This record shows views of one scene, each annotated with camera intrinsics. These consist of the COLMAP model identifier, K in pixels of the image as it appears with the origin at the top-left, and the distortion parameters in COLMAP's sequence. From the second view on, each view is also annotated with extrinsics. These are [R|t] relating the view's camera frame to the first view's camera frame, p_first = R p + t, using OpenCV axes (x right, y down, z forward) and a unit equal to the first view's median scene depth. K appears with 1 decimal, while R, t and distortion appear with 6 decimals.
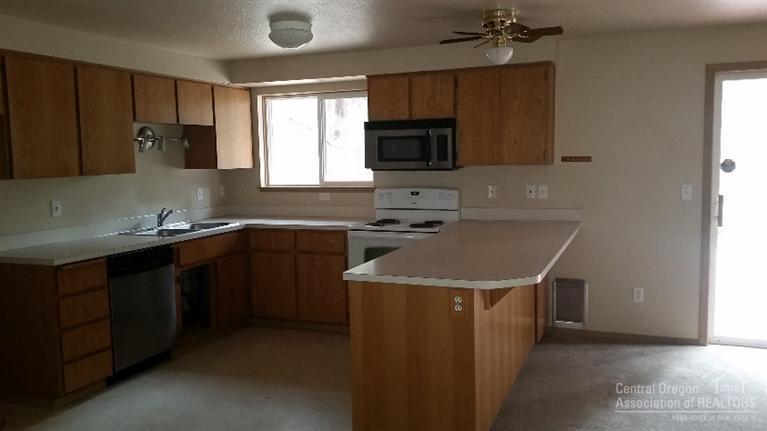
lens RADIAL K [[623.9, 0, 383.5], [0, 623.9, 215.5], [0, 0, 1]] dist [0.123026, -0.269752]
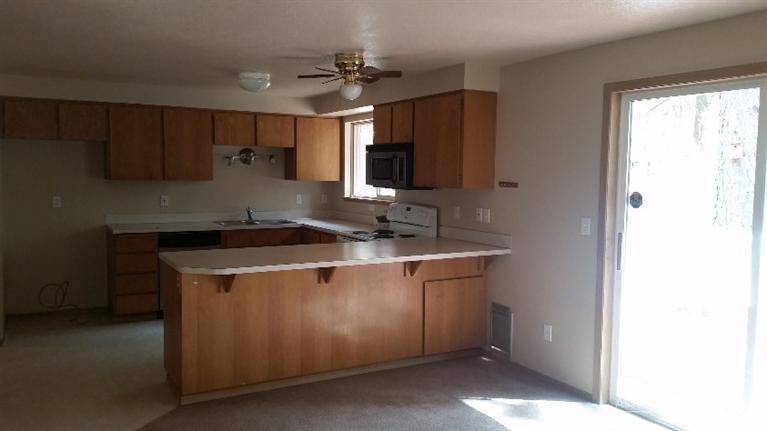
lens RADIAL K [[623.9, 0, 383.5], [0, 623.9, 215.5], [0, 0, 1]] dist [0.123026, -0.269752]
pose [[0.777223, 0.075403, -0.624690, 0.765957], [-0.089298, 0.995963, 0.009115, -0.032710], [0.622856, 0.048699, 0.780819, 0.115095]]
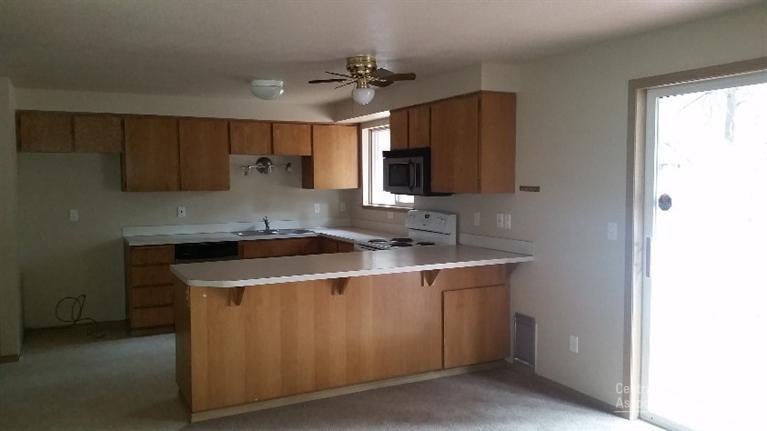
lens RADIAL K [[623.9, 0, 383.5], [0, 623.9, 215.5], [0, 0, 1]] dist [0.123026, -0.269752]
pose [[0.751775, 0.054928, -0.657128, 0.756828], [-0.072948, 0.997336, -0.000090, -0.033469], [0.655373, 0.048004, 0.753779, 0.149736]]
